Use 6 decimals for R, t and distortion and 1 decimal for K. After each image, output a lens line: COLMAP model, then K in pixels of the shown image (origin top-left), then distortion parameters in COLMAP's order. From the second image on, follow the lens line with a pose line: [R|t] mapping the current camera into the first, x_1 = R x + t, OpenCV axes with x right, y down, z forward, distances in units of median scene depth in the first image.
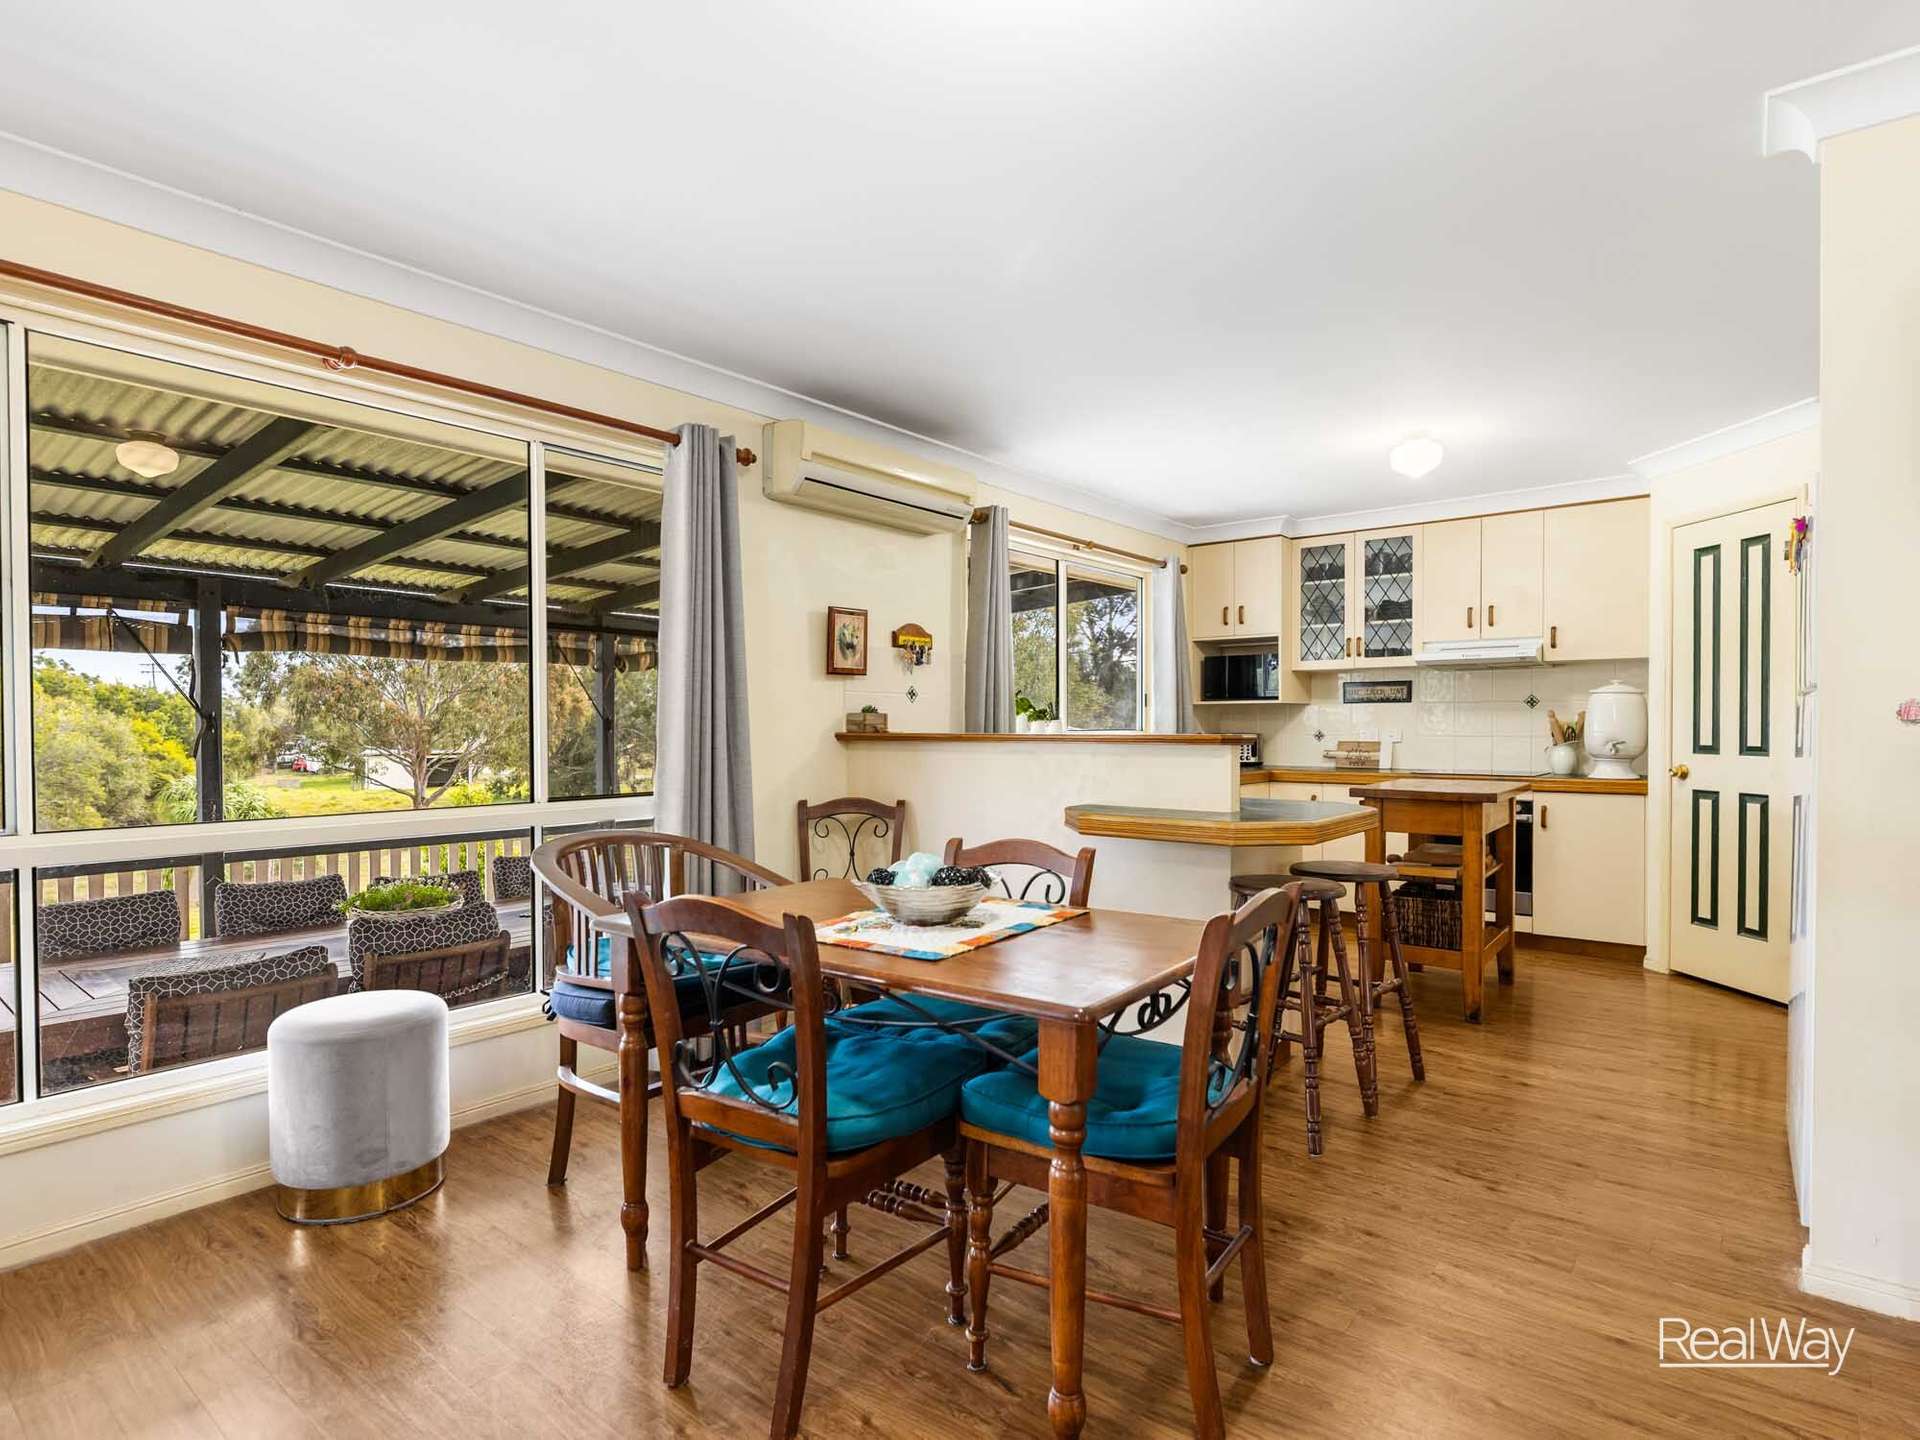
lens RADIAL K [[1036.8, 0, 969.3], [0, 1036.8, 738.9], [0, 0, 1]] dist [0.003098, -0.000887]
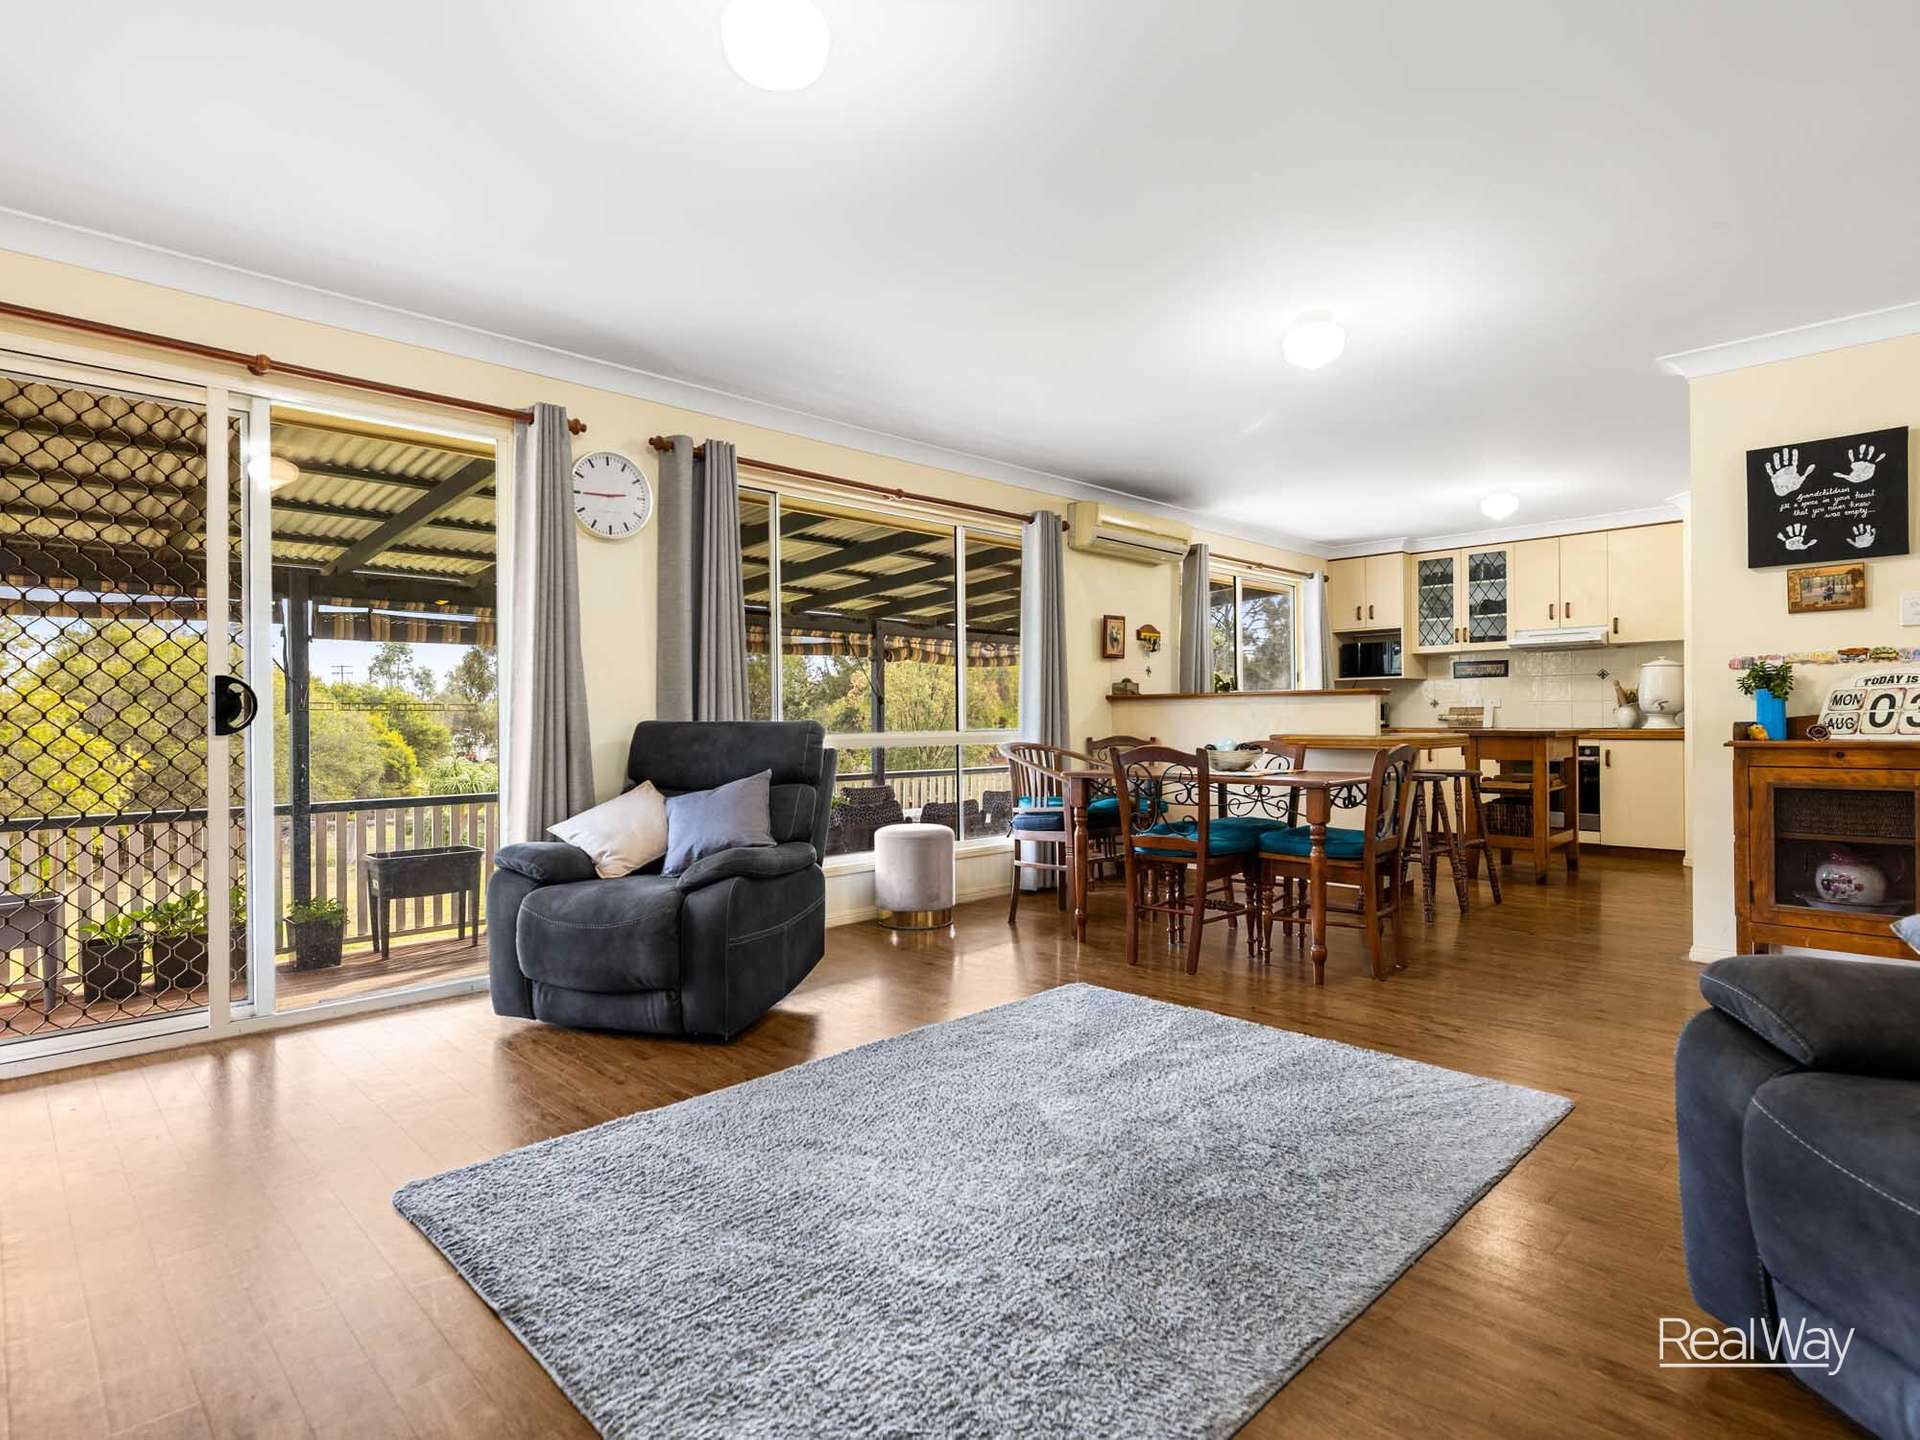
lens RADIAL K [[1036.8, 0, 941.4], [0, 1036.8, 713.2], [0, 0, 1]] dist [0.003098, -0.000887]
pose [[0.992231, -0.004836, -0.124319, -0.157290], [0.002680, 0.999843, -0.017507, 0.041586], [0.124384, 0.017038, 0.992088, -0.503894]]
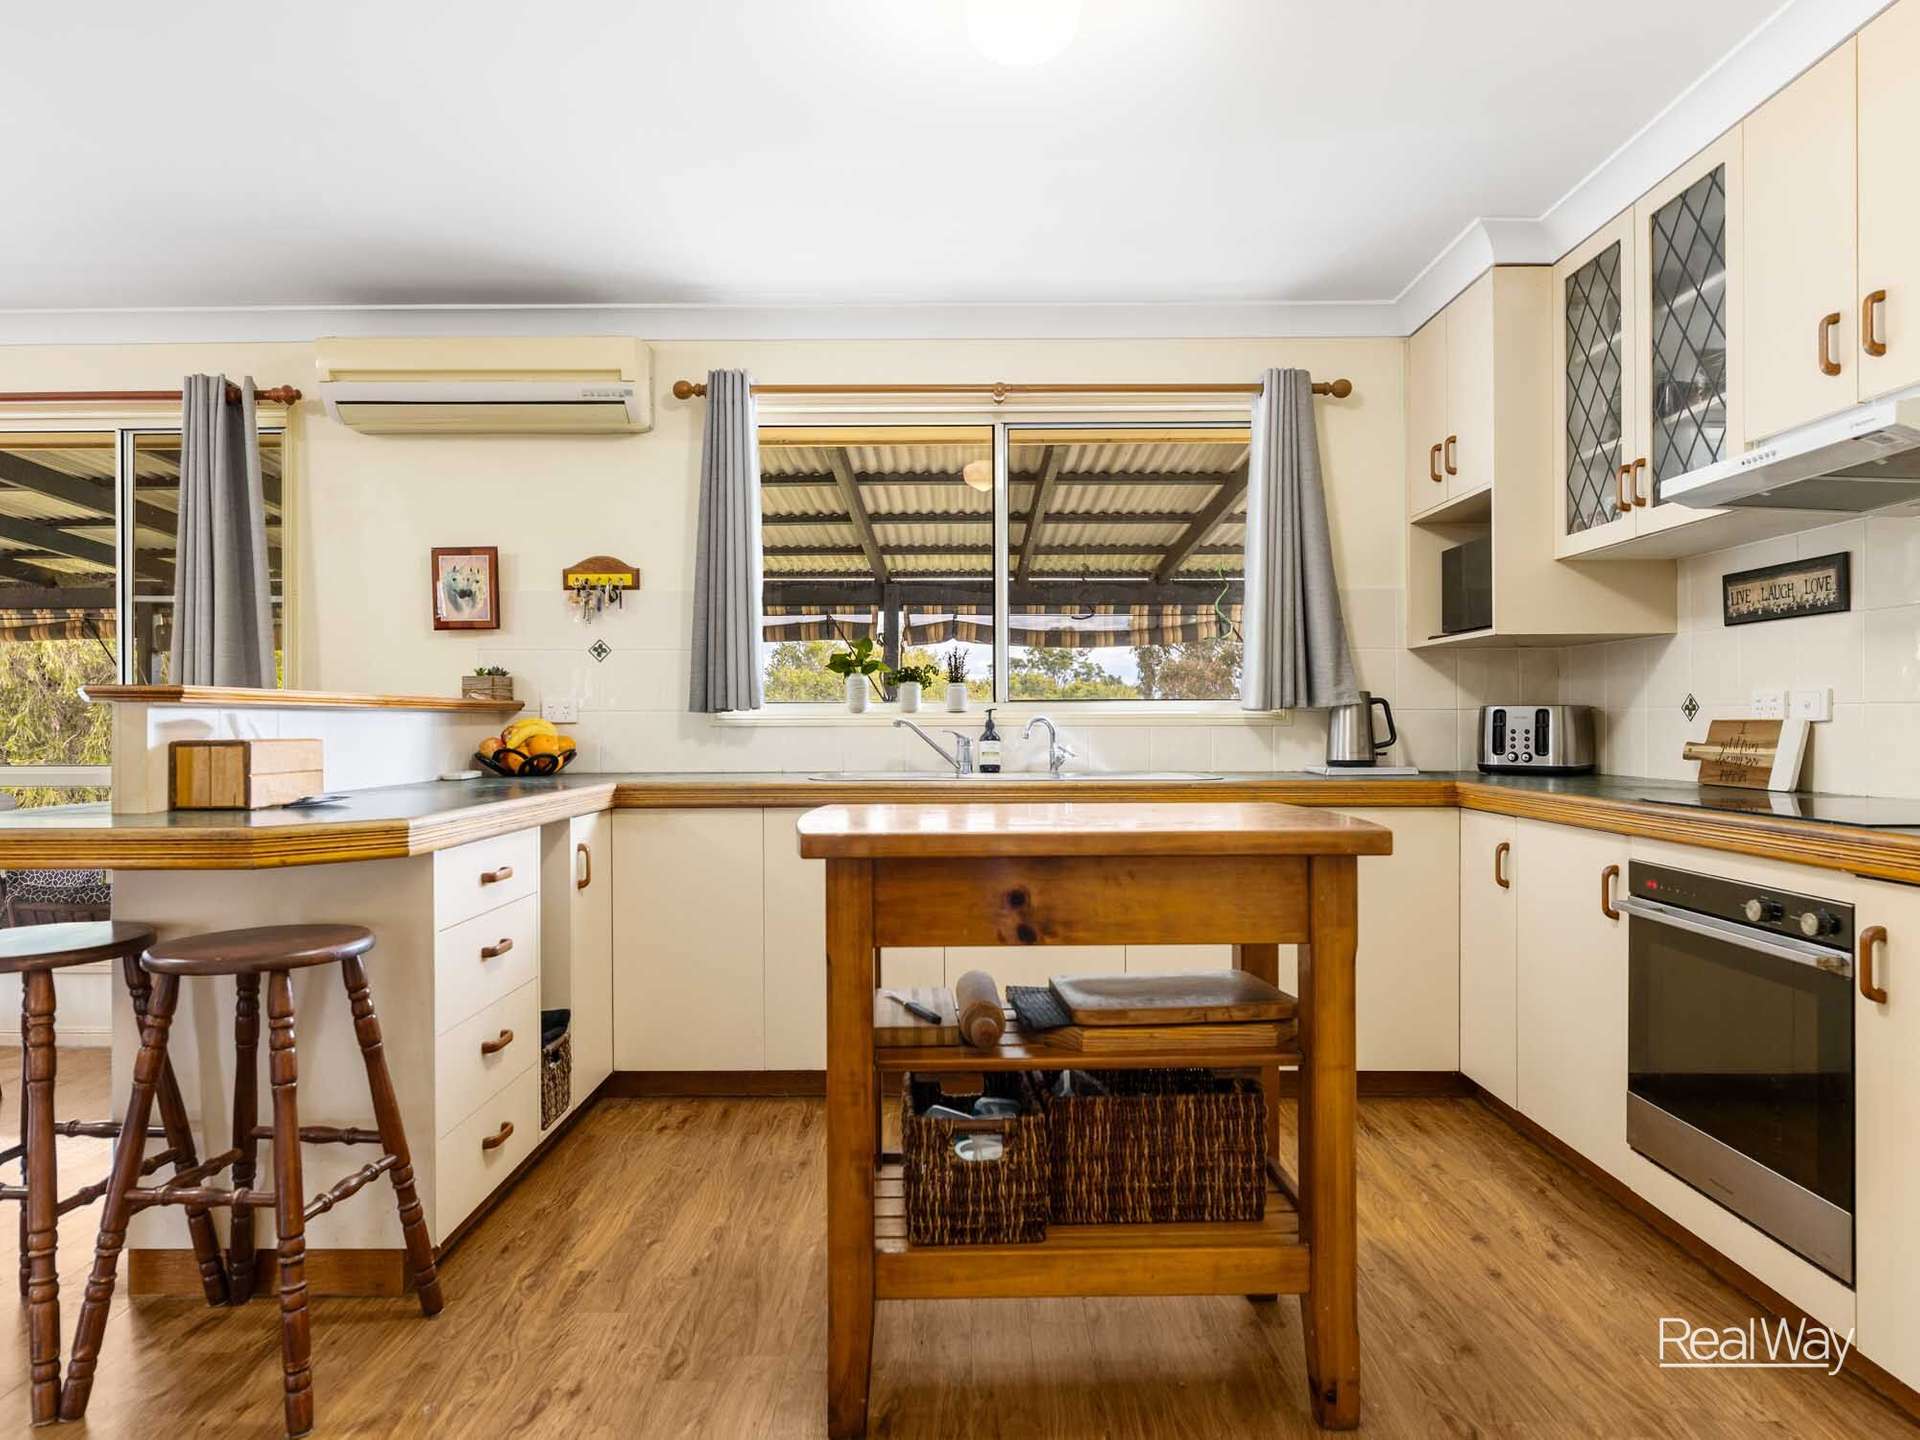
lens RADIAL K [[1133.0, 0, 951.1], [0, 1133.0, 731.5], [0, 0, 1]] dist [-0.035478, 0.000641]
pose [[0.609100, 0.005590, -0.793074, 0.703768], [-0.008827, 0.999961, 0.000269, 0.012657], [0.793044, 0.006837, 0.609125, 0.662301]]
